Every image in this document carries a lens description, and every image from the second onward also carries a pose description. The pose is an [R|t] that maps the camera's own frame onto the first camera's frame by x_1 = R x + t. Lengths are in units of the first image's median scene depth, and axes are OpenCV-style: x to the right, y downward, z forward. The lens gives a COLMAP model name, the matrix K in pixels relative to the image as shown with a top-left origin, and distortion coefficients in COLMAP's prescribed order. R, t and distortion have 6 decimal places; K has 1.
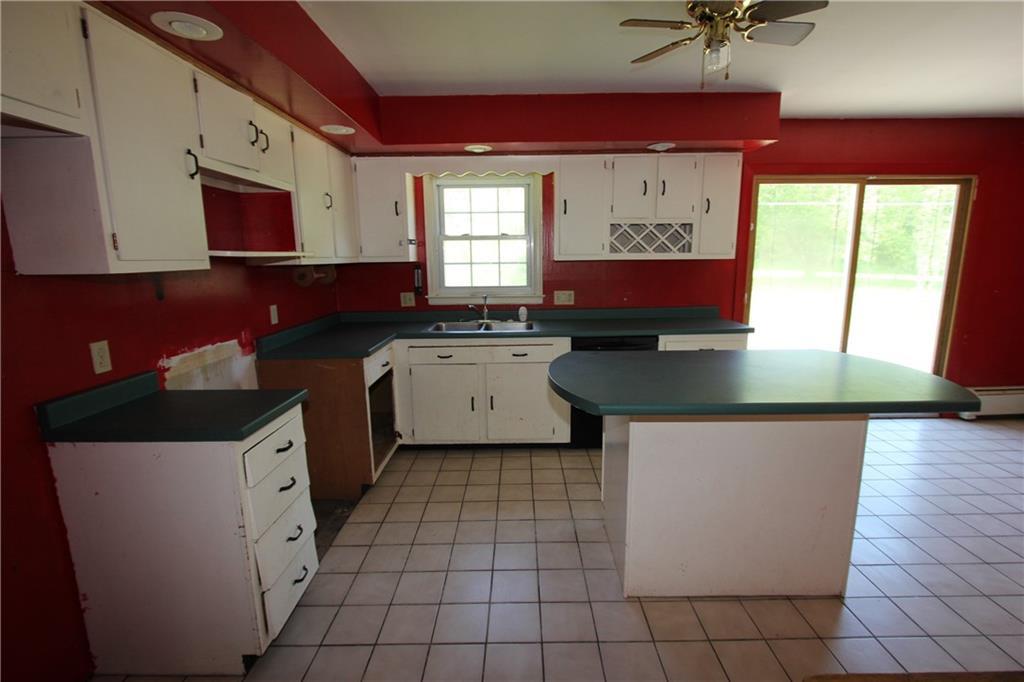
lens RADIAL K [[472.3, 0, 516.8], [0, 472.3, 341.4], [0, 0, 1]] dist [-0.012773, 0.000371]
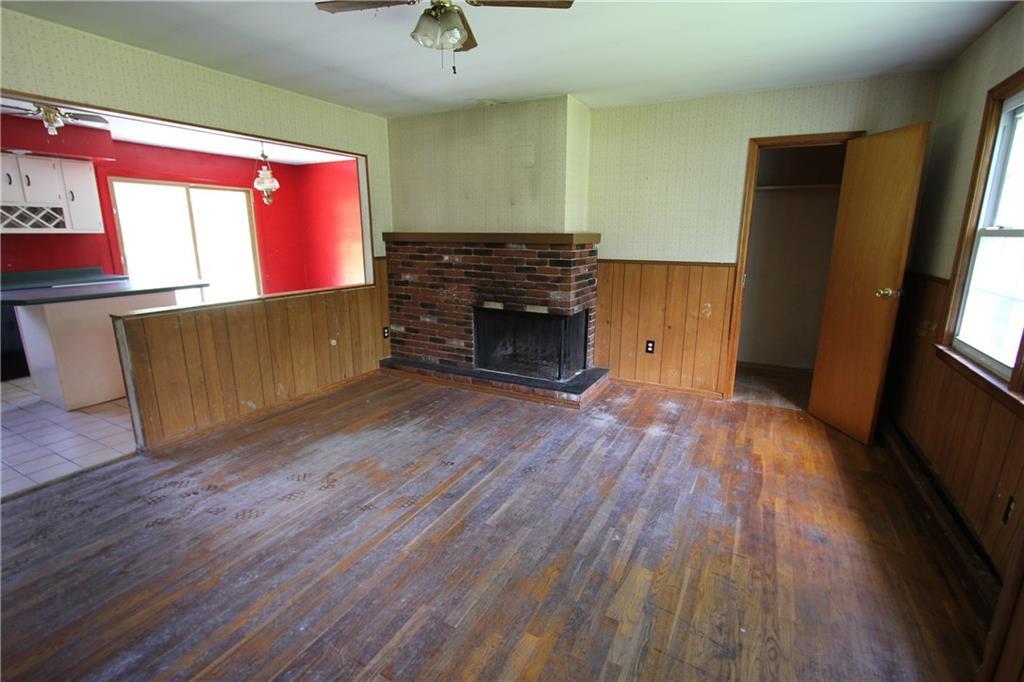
lens RADIAL K [[472.3, 0, 516.8], [0, 472.3, 341.4], [0, 0, 1]] dist [-0.012773, 0.000371]
pose [[0.451699, -0.188143, 0.872107, -0.315501], [0.150296, 0.979588, 0.133486, 0.166749], [-0.879420, 0.070778, 0.470756, -0.858558]]
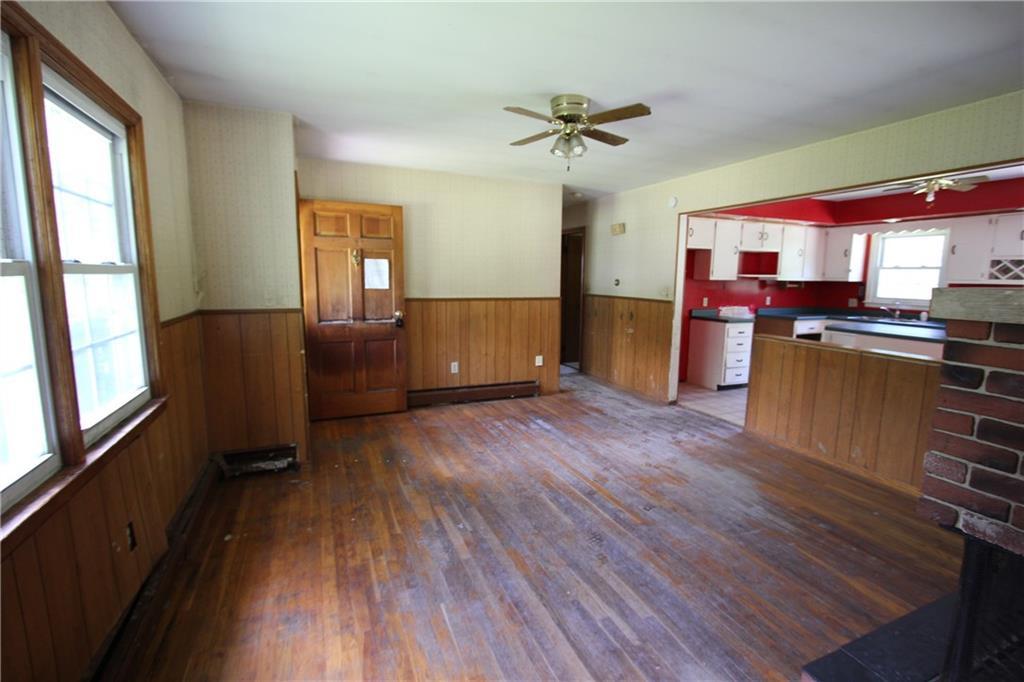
lens RADIAL K [[472.3, 0, 516.8], [0, 472.3, 341.4], [0, 0, 1]] dist [-0.012773, 0.000371]
pose [[0.399501, 0.141979, -0.905671, 0.978510], [-0.179820, 0.980878, 0.074449, 0.164974], [0.898924, 0.133116, 0.417393, -0.938704]]
